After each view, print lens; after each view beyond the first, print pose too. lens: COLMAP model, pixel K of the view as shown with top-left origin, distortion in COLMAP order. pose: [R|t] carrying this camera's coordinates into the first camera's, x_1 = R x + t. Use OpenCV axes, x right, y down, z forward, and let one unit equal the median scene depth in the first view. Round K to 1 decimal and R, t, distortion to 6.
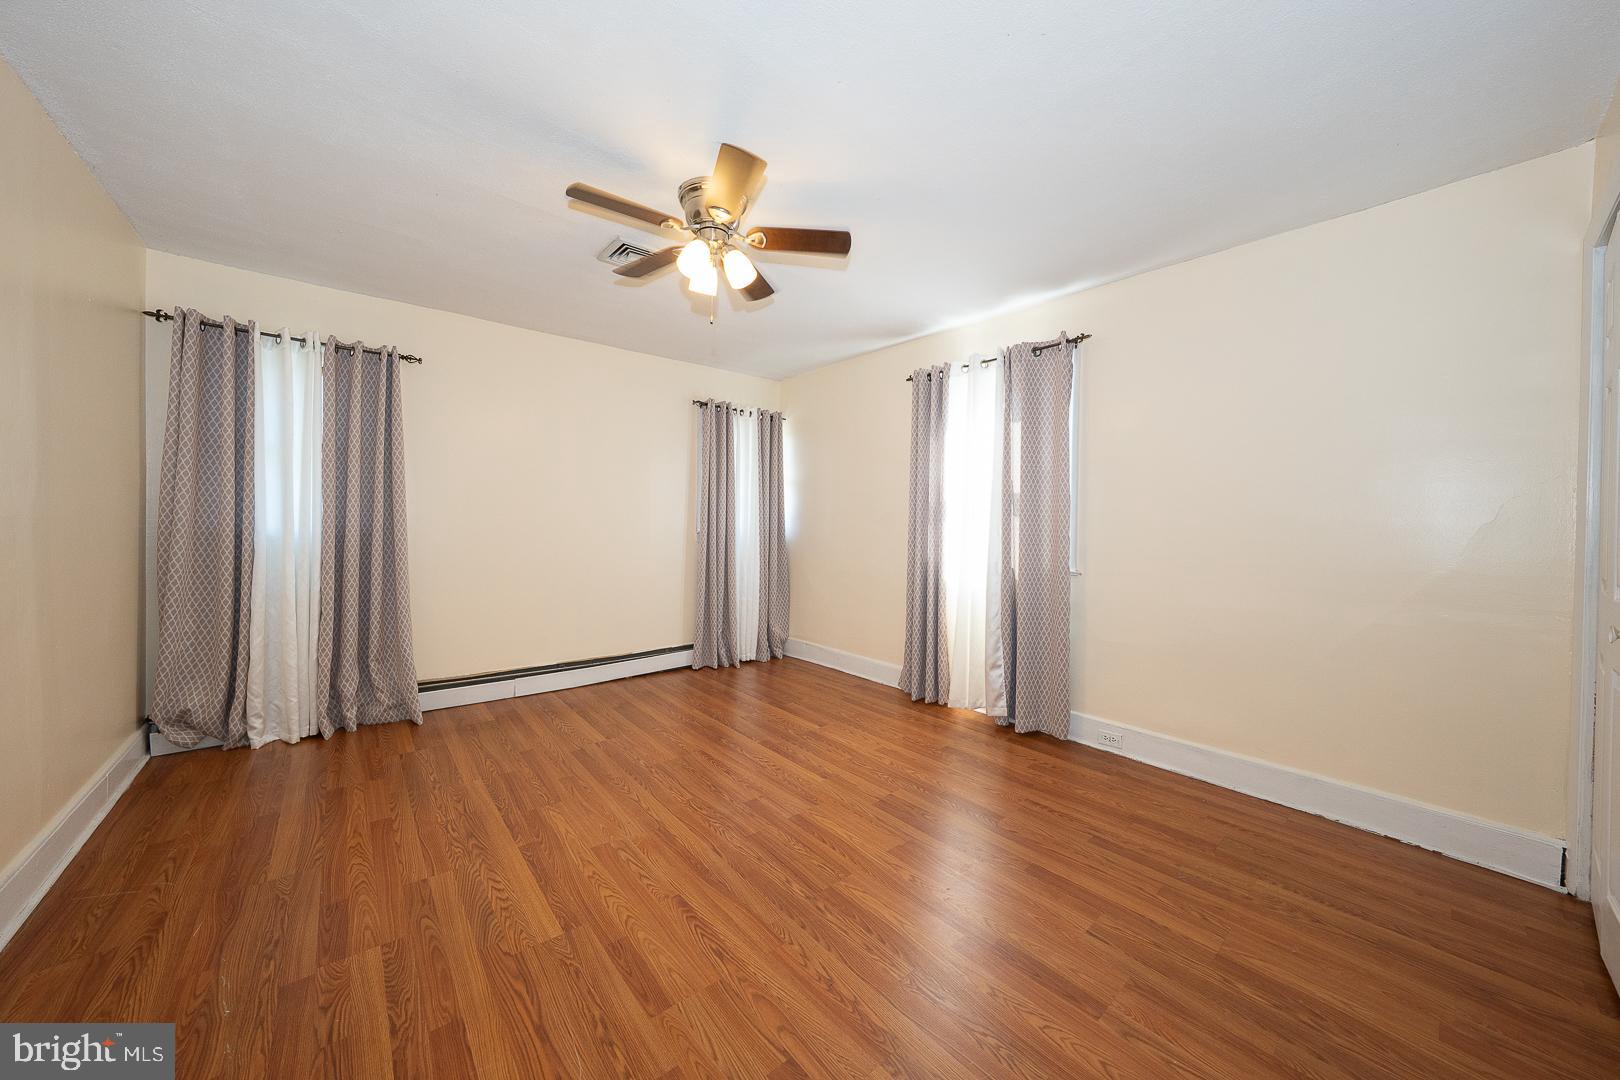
lens RADIAL K [[560.4, 0, 811.5], [0, 560.4, 533.8], [0, 0, 1]] dist [-0.030559, 0.007209]
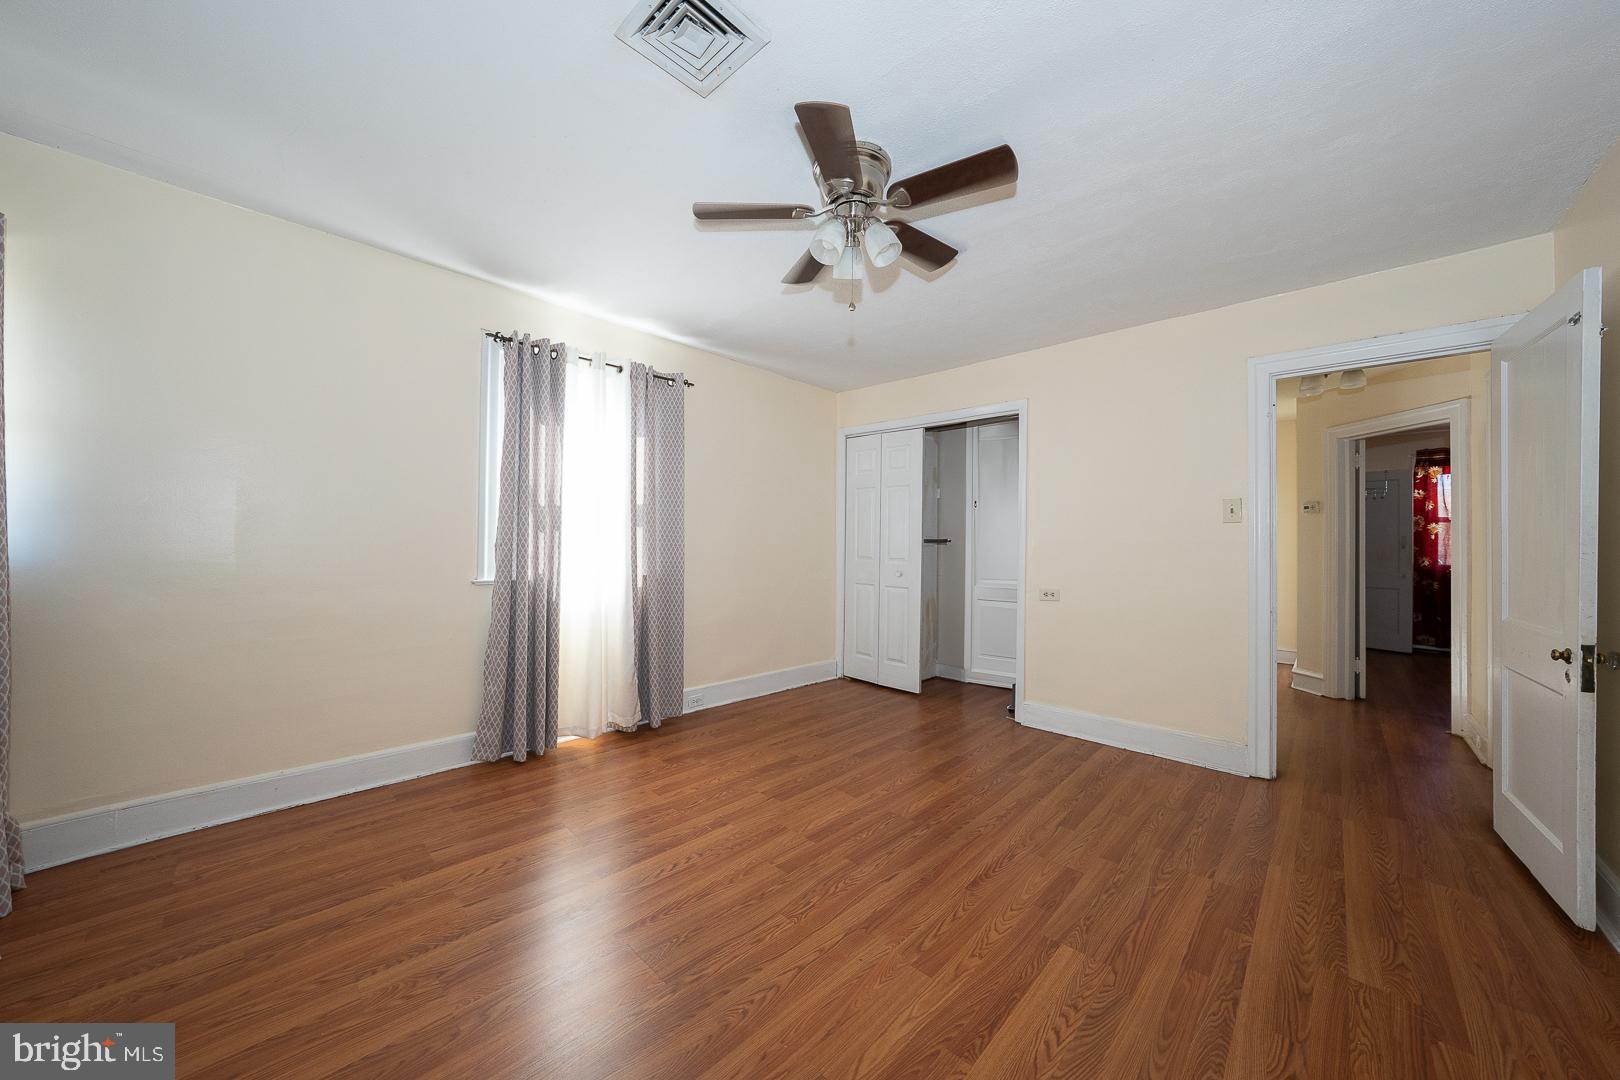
lens RADIAL K [[560.4, 0, 811.5], [0, 560.4, 533.8], [0, 0, 1]] dist [-0.030559, 0.007209]
pose [[-0.101670, 0.000003, 0.994818, -1.056450], [0.001280, 0.999999, 0.000128, -0.025542], [-0.994817, 0.001287, -0.101670, 1.166860]]
